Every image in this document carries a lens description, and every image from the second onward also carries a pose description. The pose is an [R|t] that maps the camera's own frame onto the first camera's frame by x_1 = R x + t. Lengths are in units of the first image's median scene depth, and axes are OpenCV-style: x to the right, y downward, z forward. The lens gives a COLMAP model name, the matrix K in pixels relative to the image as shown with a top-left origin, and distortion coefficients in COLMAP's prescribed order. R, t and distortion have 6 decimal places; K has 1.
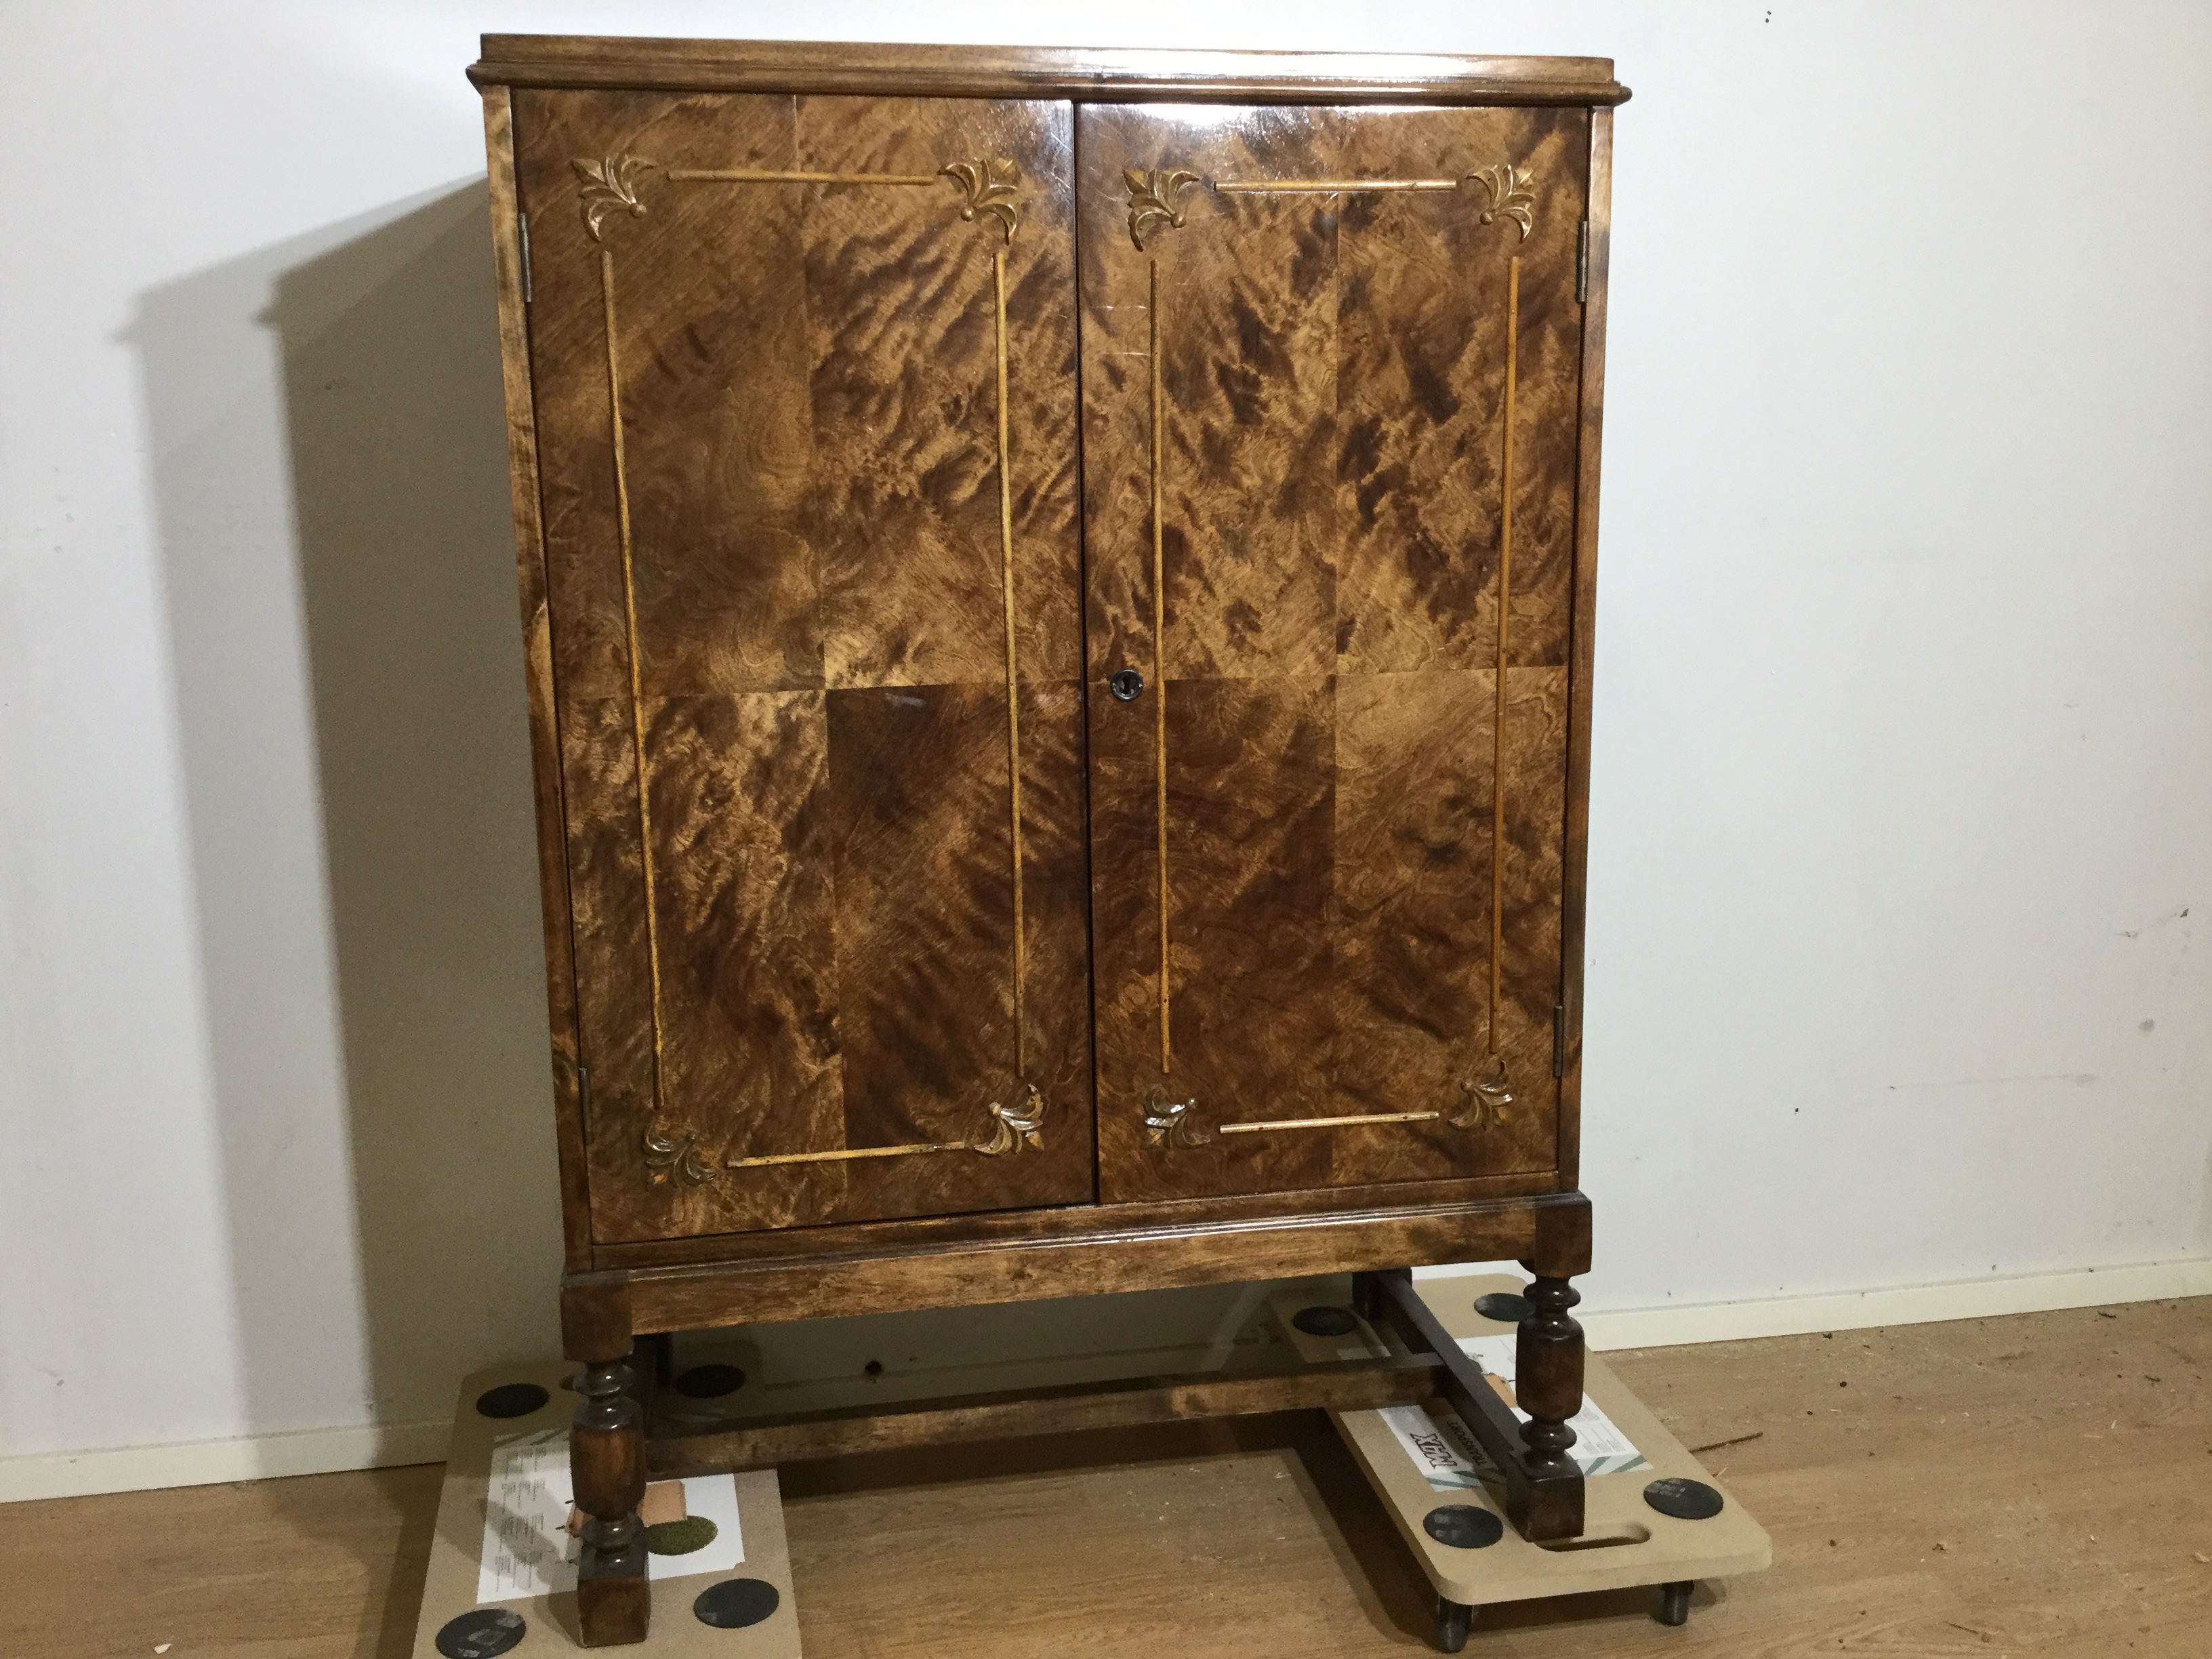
lens RADIAL K [[2052.3, 0, 1115.7], [0, 2052.3, 836.1], [0, 0, 1]] dist [0.036515, 0.000000]
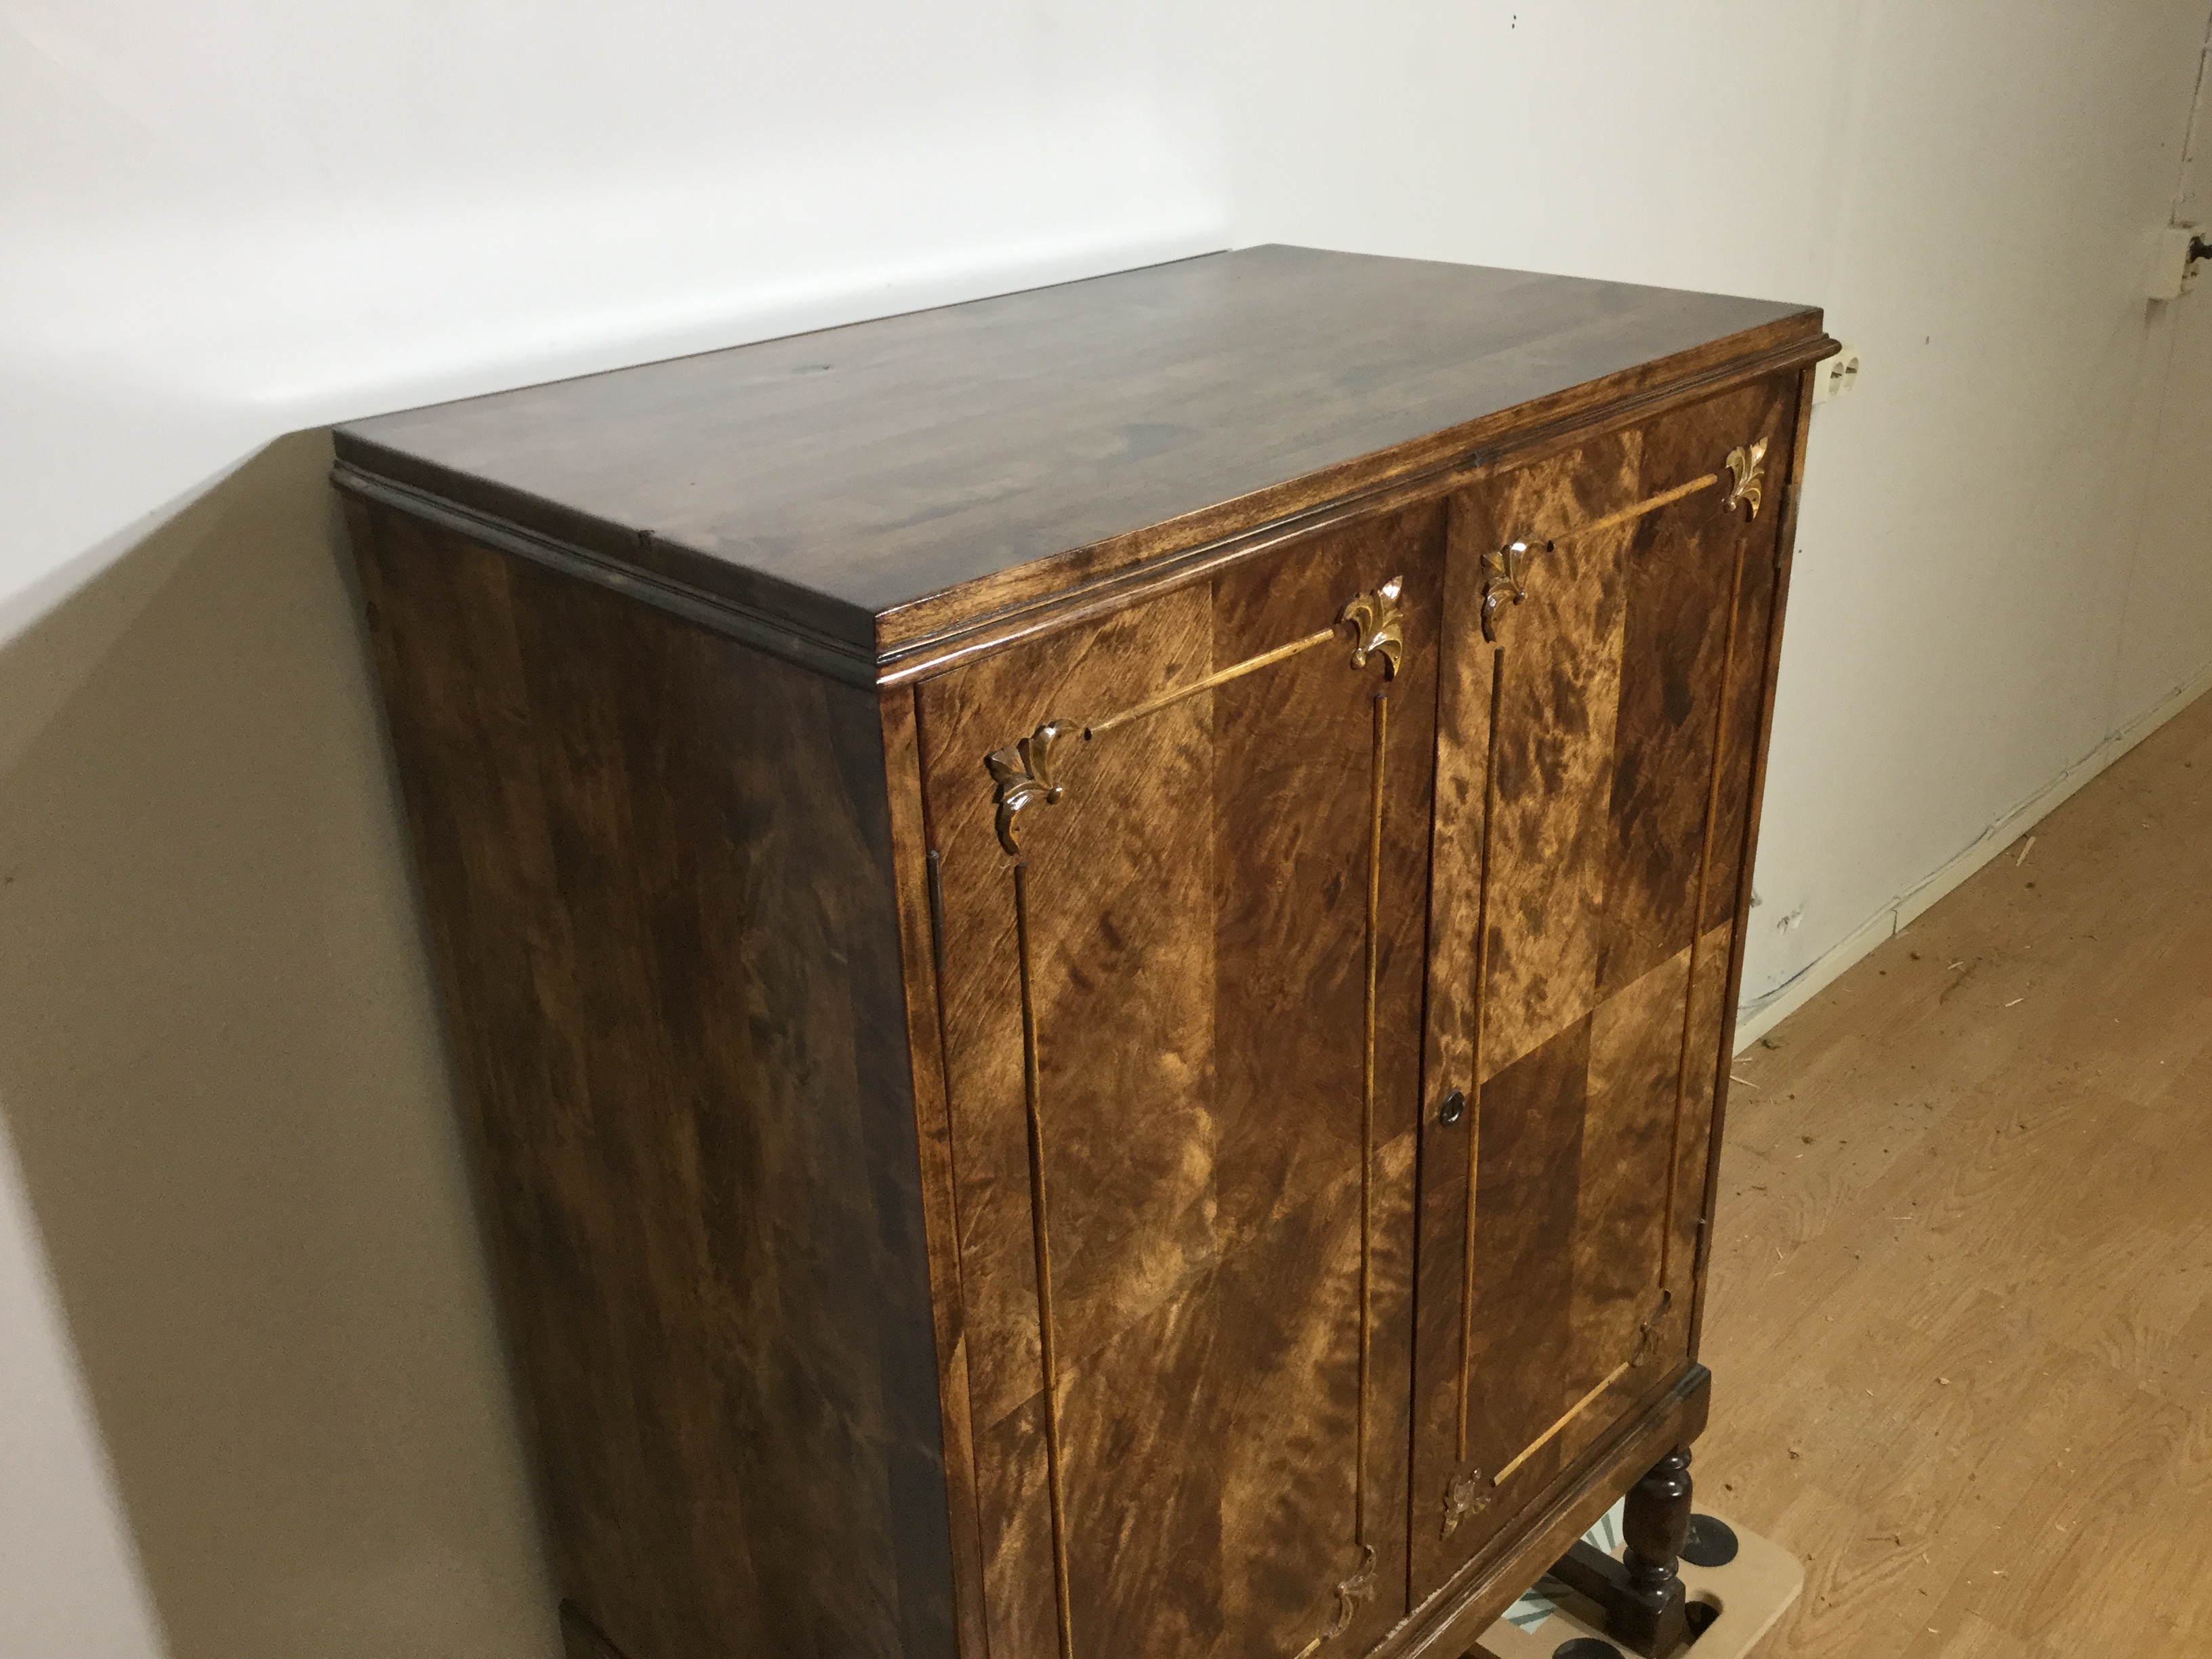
lens RADIAL K [[2052.3, 0, 1113.8], [0, 2052.3, 809.2], [0, 0, 1]] dist [0.036515, 0.000000]
pose [[0.816058, -0.249436, 0.521374, -0.530014], [0.121017, 0.955825, 0.267869, -0.443930], [-0.565159, -0.155502, 0.810194, 0.411249]]
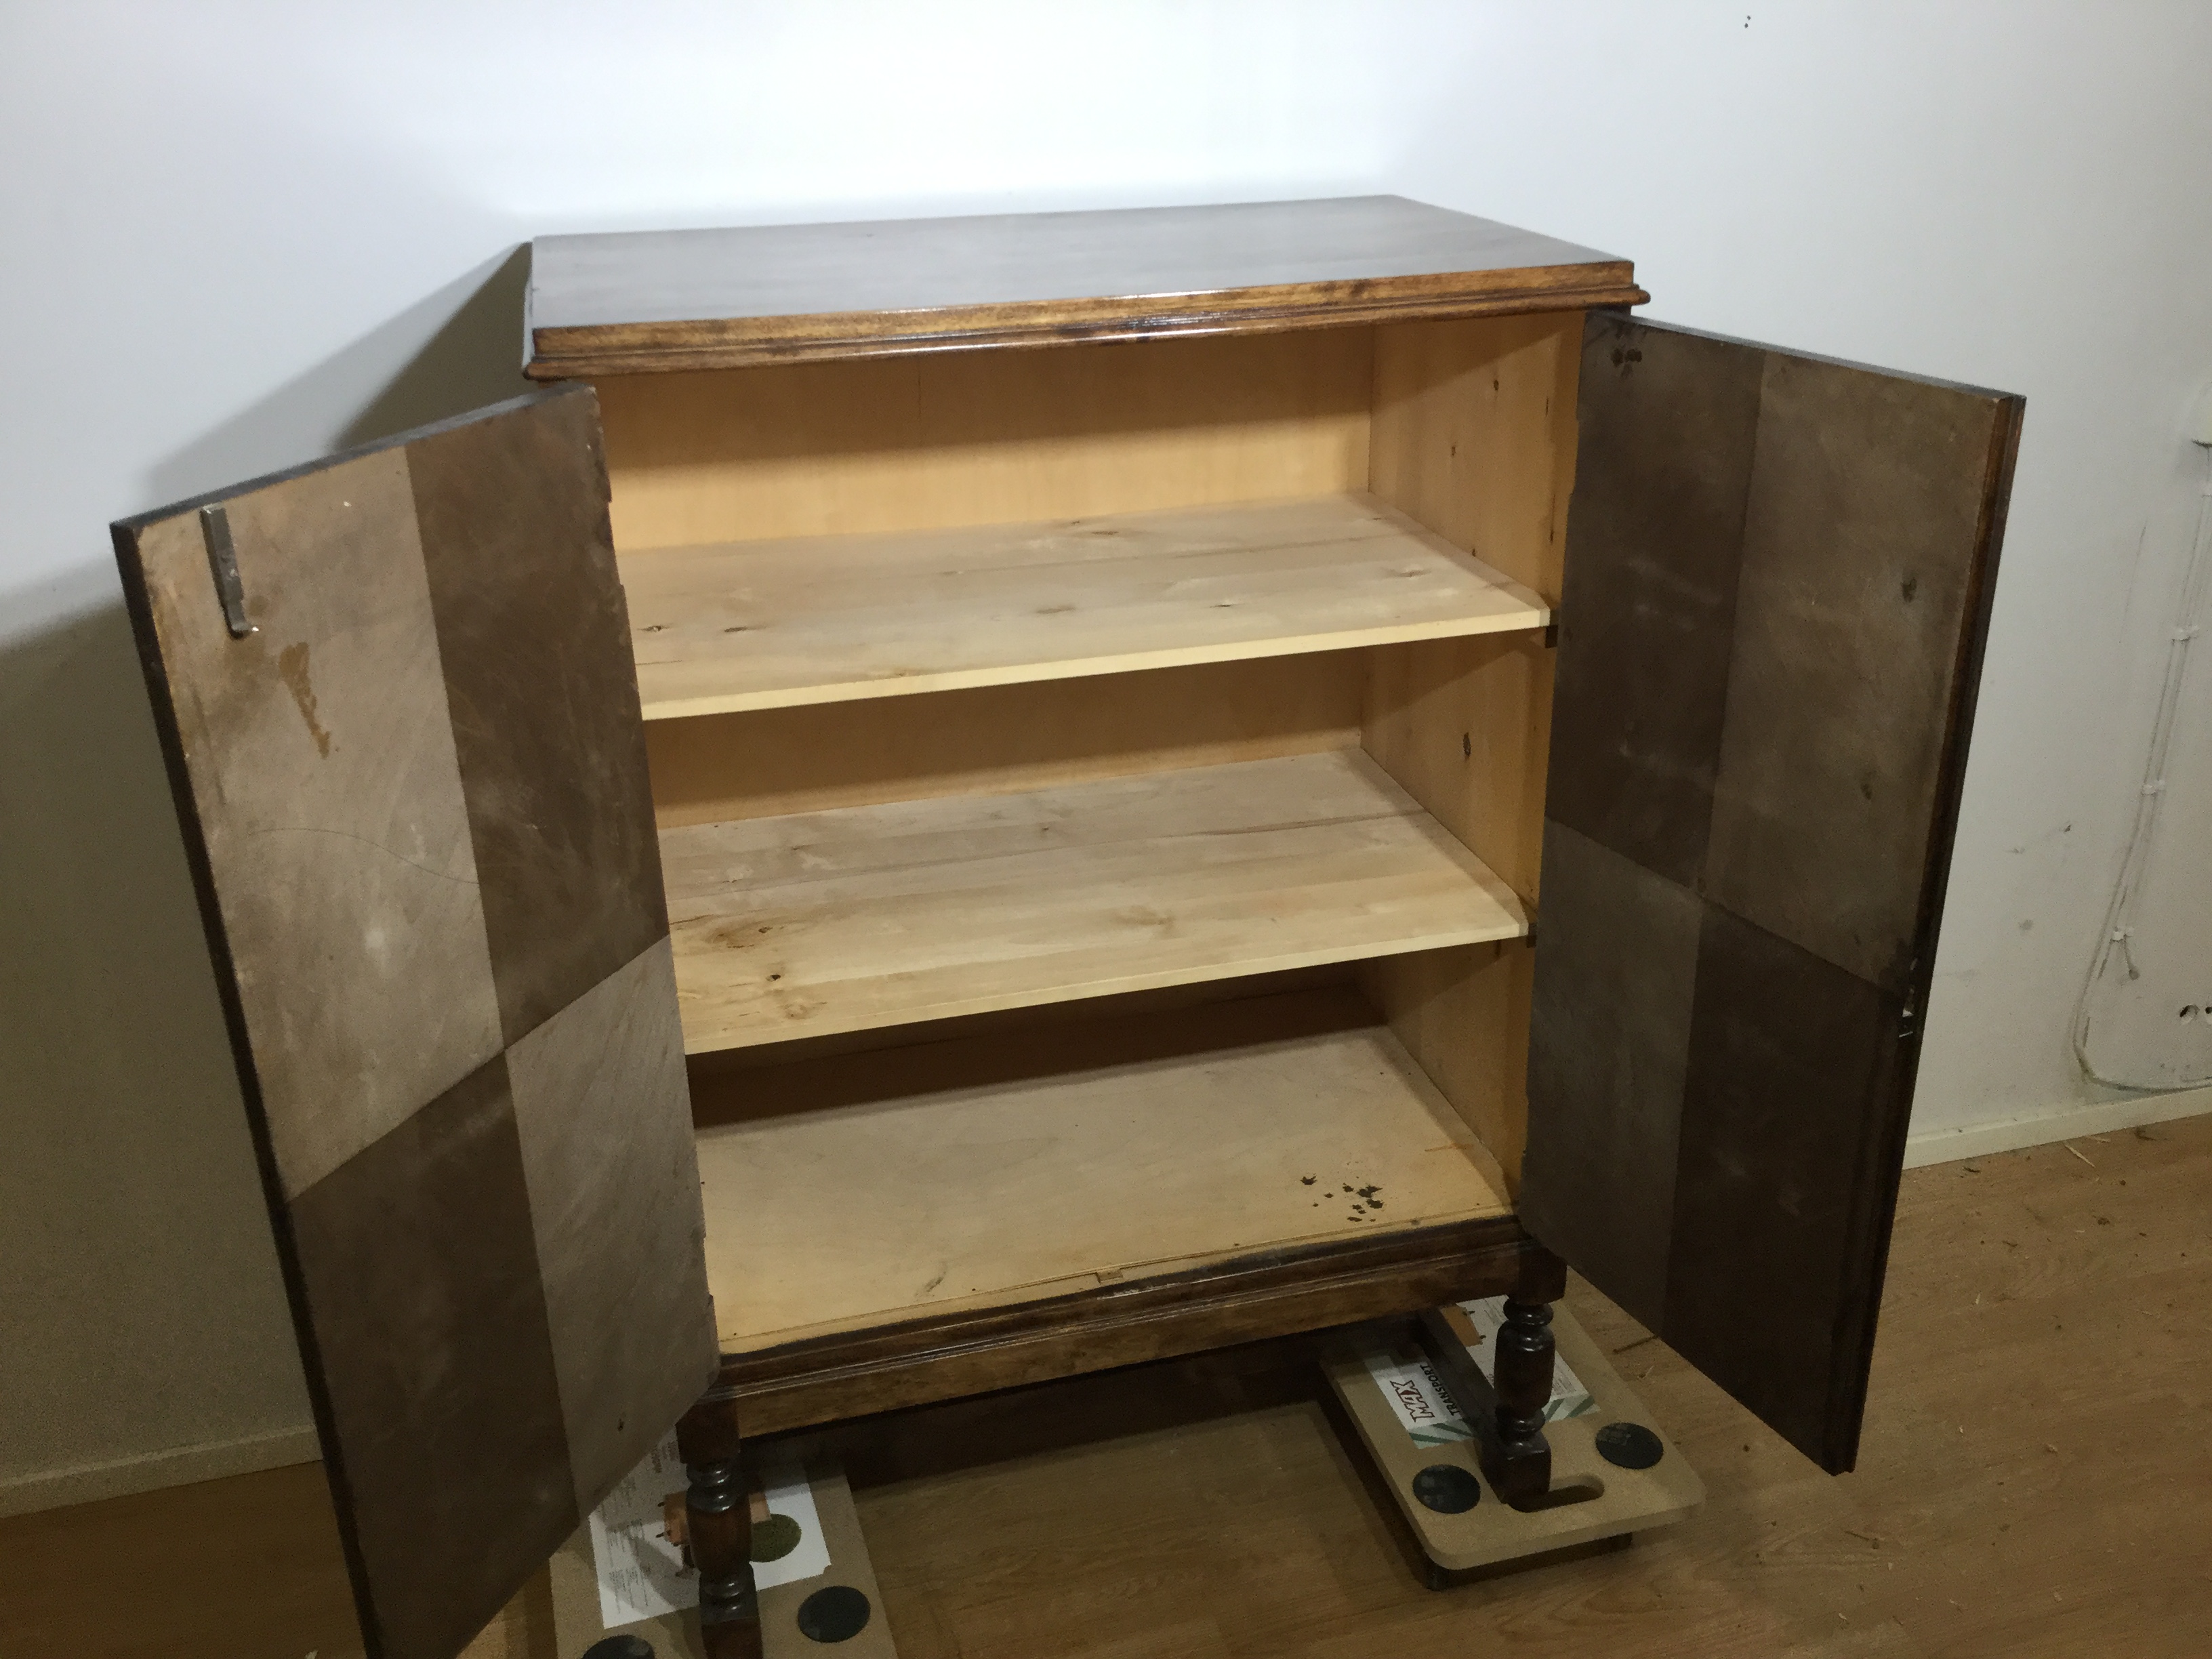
lens RADIAL K [[2052.3, 0, 1106.6], [0, 2052.3, 833.1], [0, 0, 1]] dist [0.036515, 0.000000]
pose [[0.996825, -0.040593, 0.068495, -0.100214], [0.023915, 0.973197, 0.228726, -0.339756], [-0.075944, -0.226362, 0.971078, -0.036211]]
